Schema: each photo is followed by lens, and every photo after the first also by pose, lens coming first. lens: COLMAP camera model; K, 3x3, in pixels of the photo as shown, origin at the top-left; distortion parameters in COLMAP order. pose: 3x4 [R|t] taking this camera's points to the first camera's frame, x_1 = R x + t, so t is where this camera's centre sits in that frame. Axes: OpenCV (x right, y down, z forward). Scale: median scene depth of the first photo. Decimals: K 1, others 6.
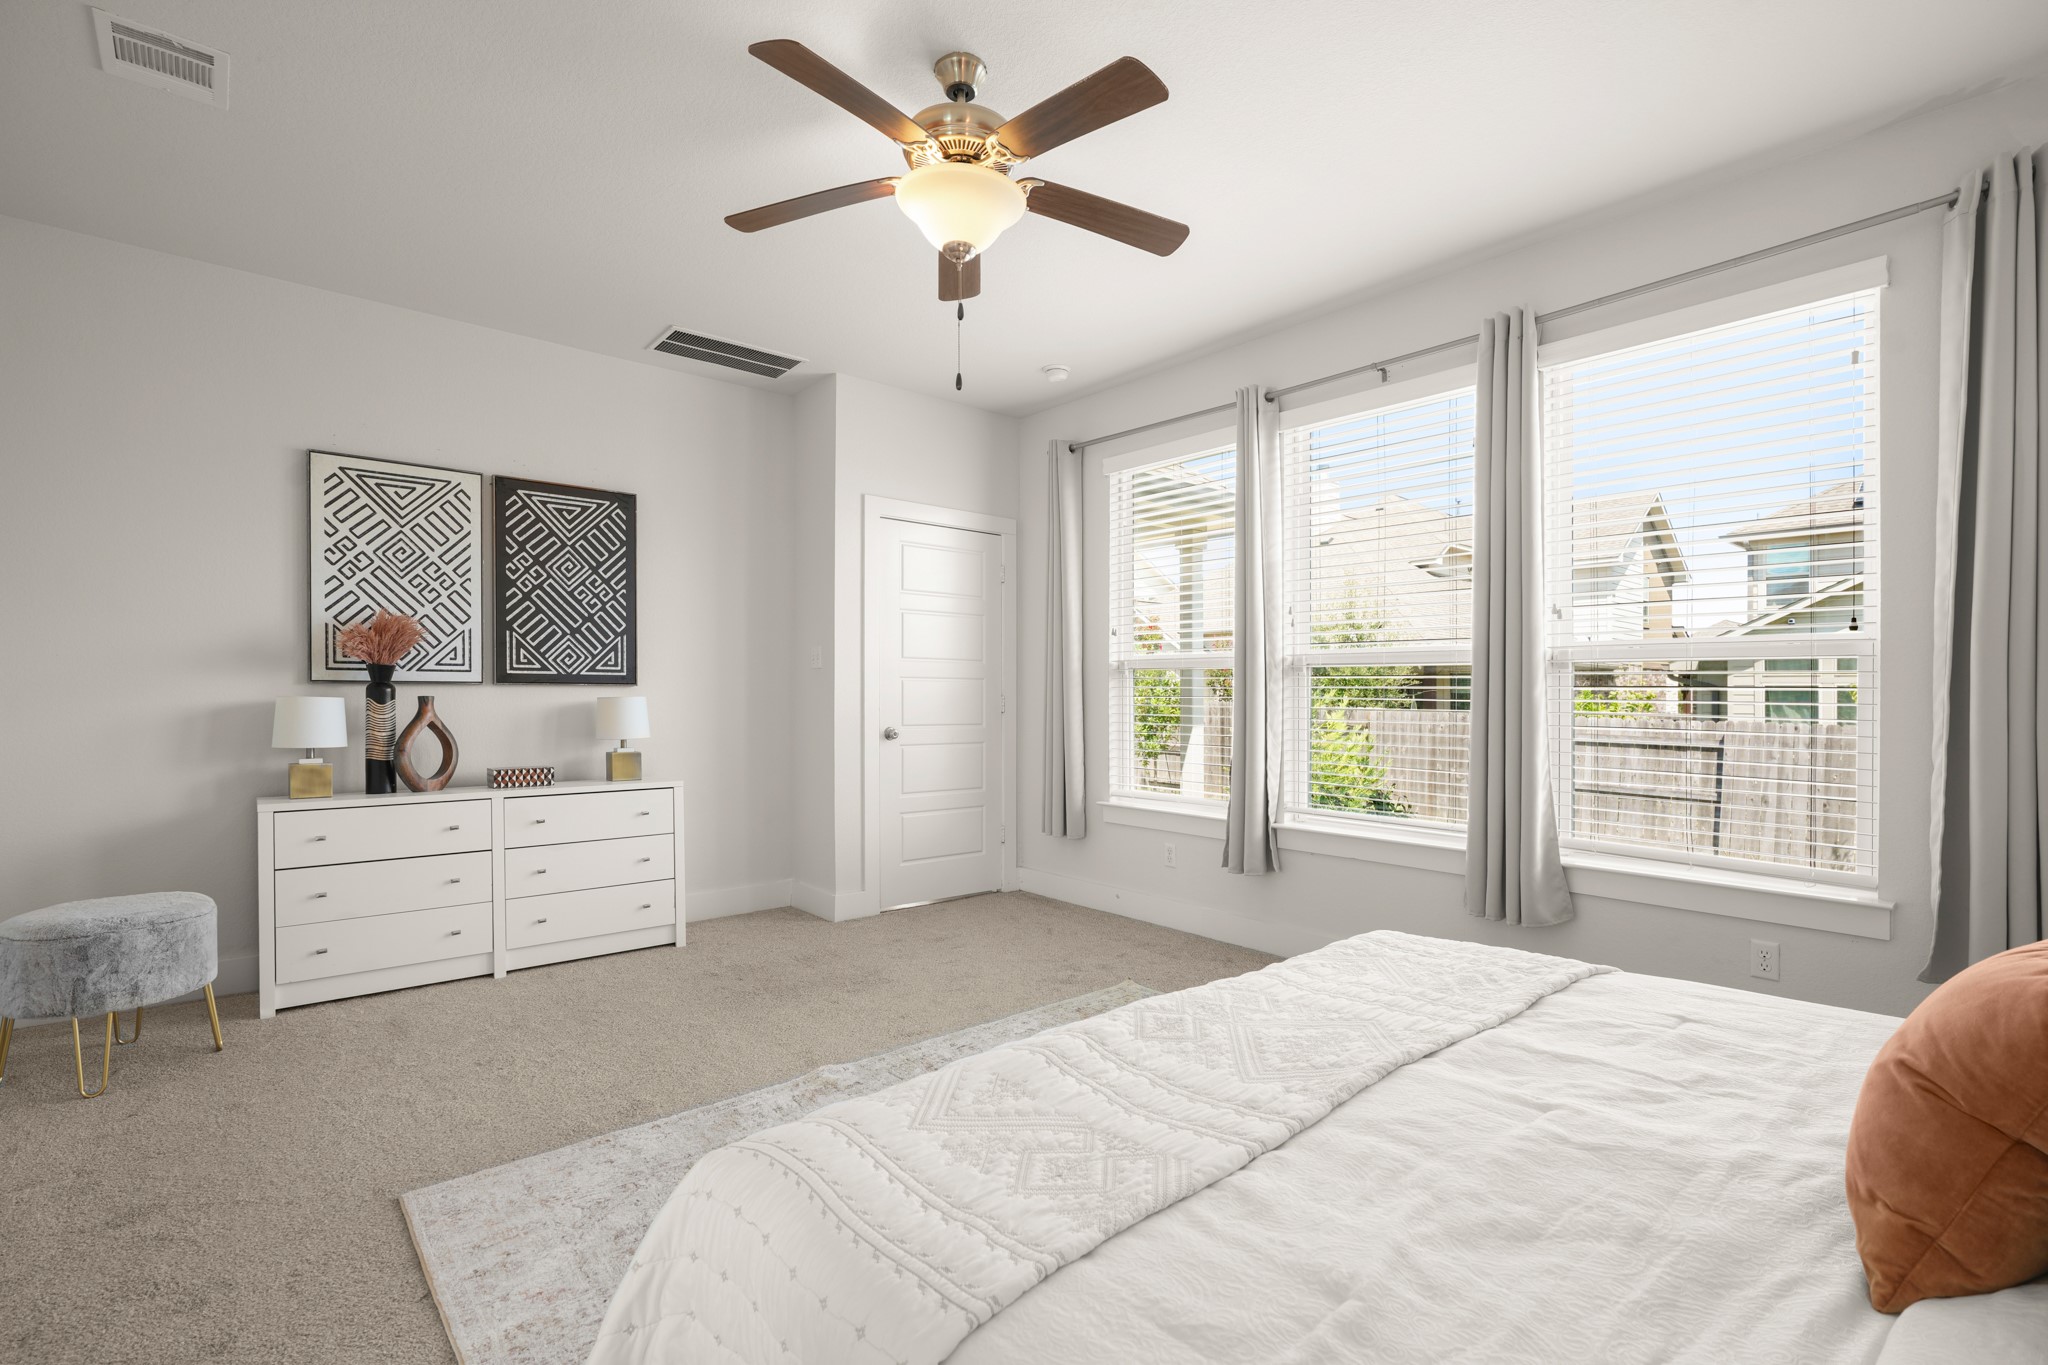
lens RADIAL K [[942.0, 0, 1027.0], [0, 942.0, 696.8], [0, 0, 1]] dist [-0.000315, 0.000039]
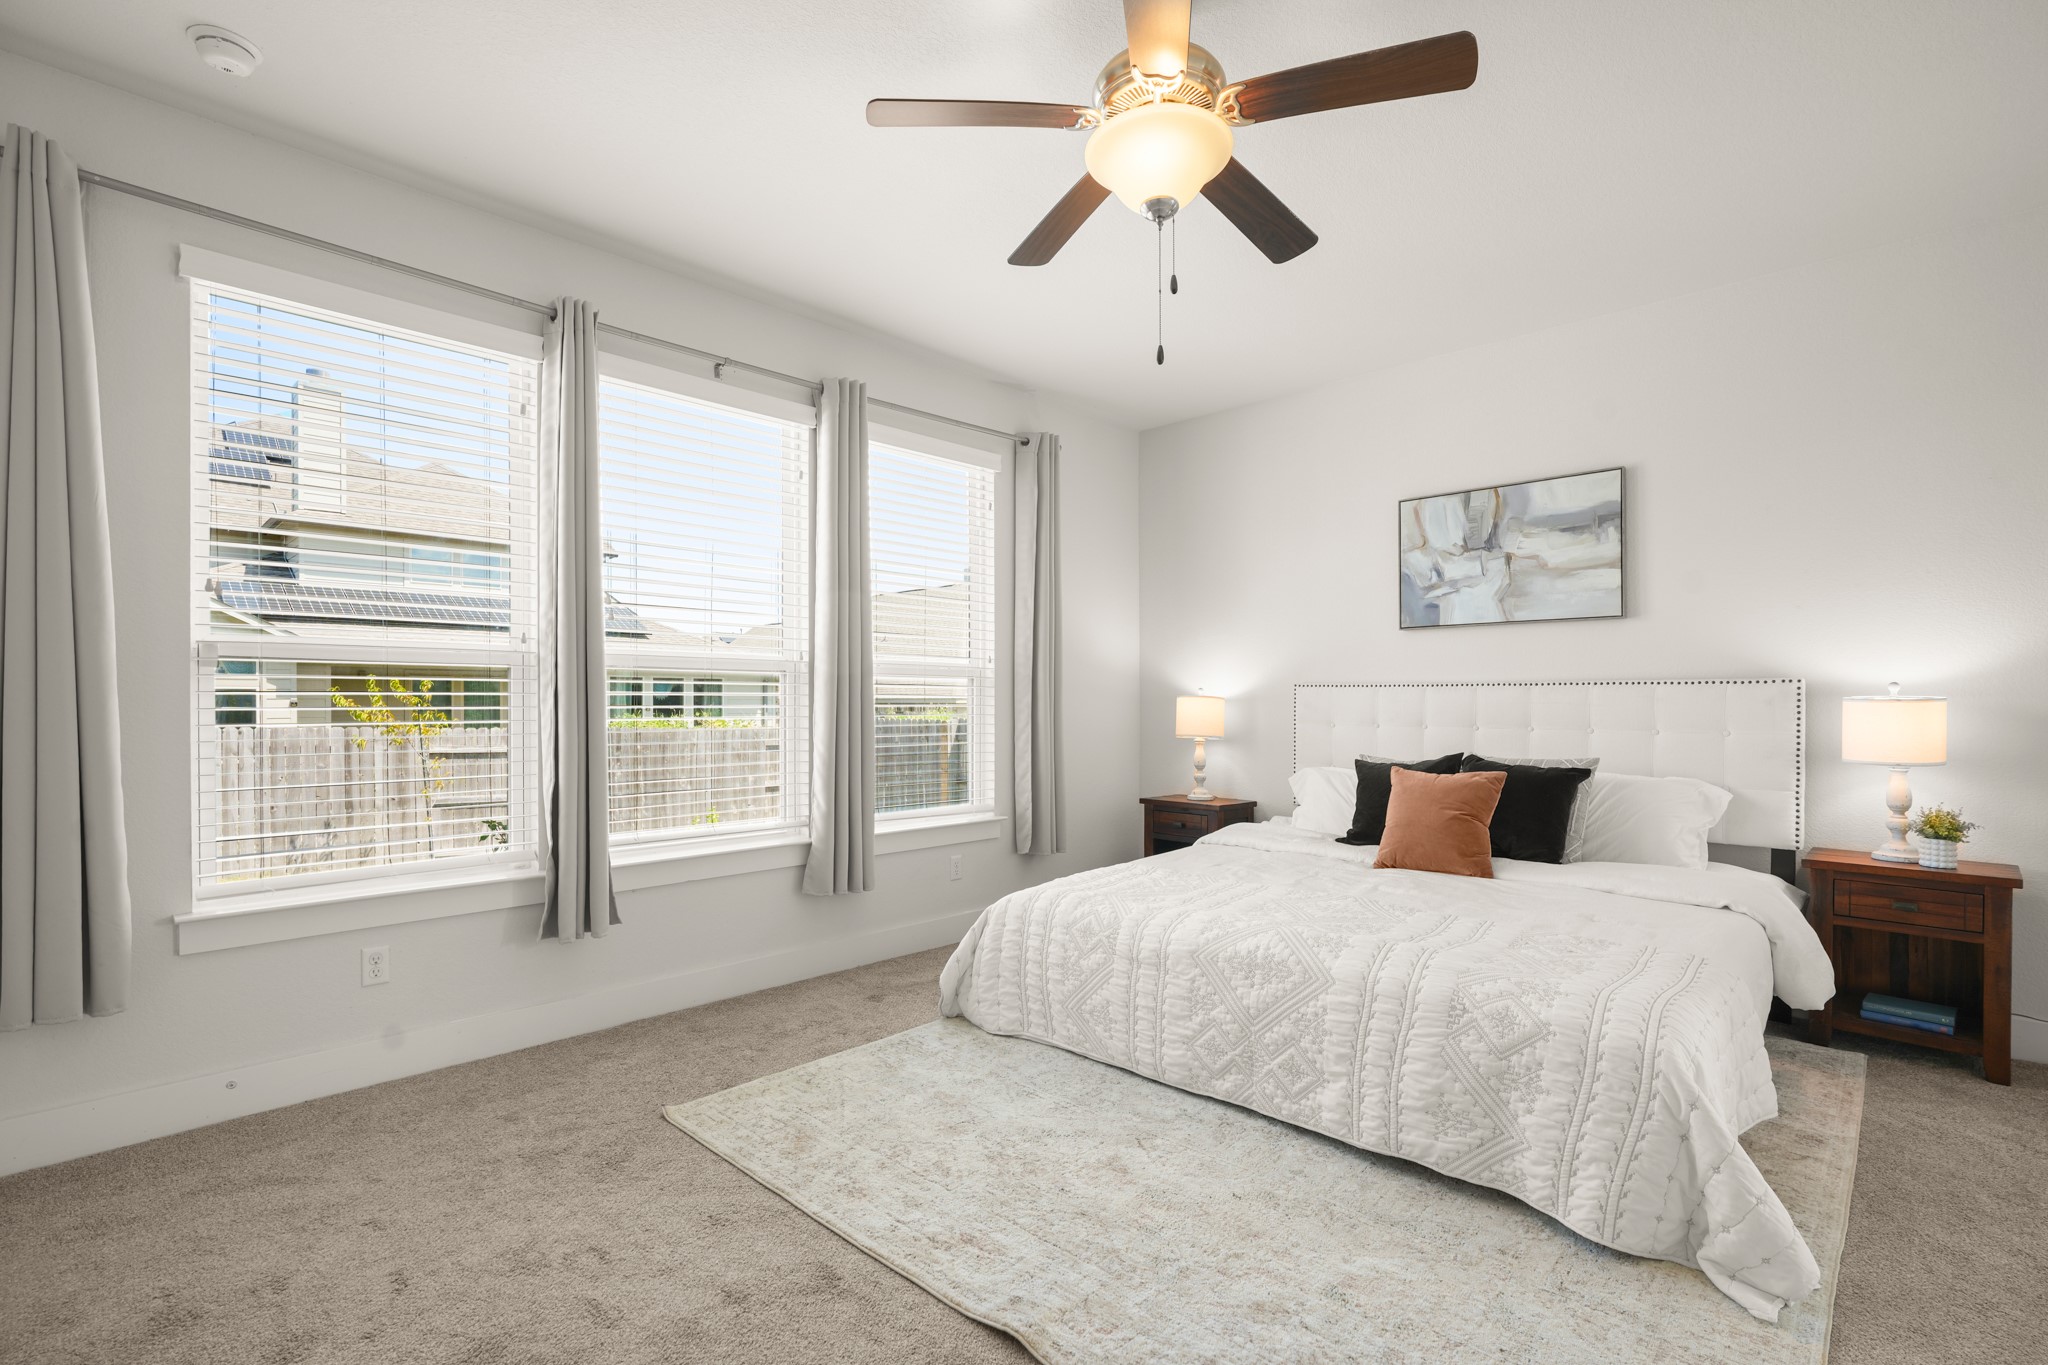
lens RADIAL K [[942.0, 0, 1027.3], [0, 942.0, 687.8], [0, 0, 1]] dist [-0.000315, 0.000039]
pose [[-0.089783, 0.008706, 0.995923, -0.542962], [0.003722, 0.999958, -0.008406, -0.006307], [-0.995954, 0.002952, -0.089811, 0.689924]]
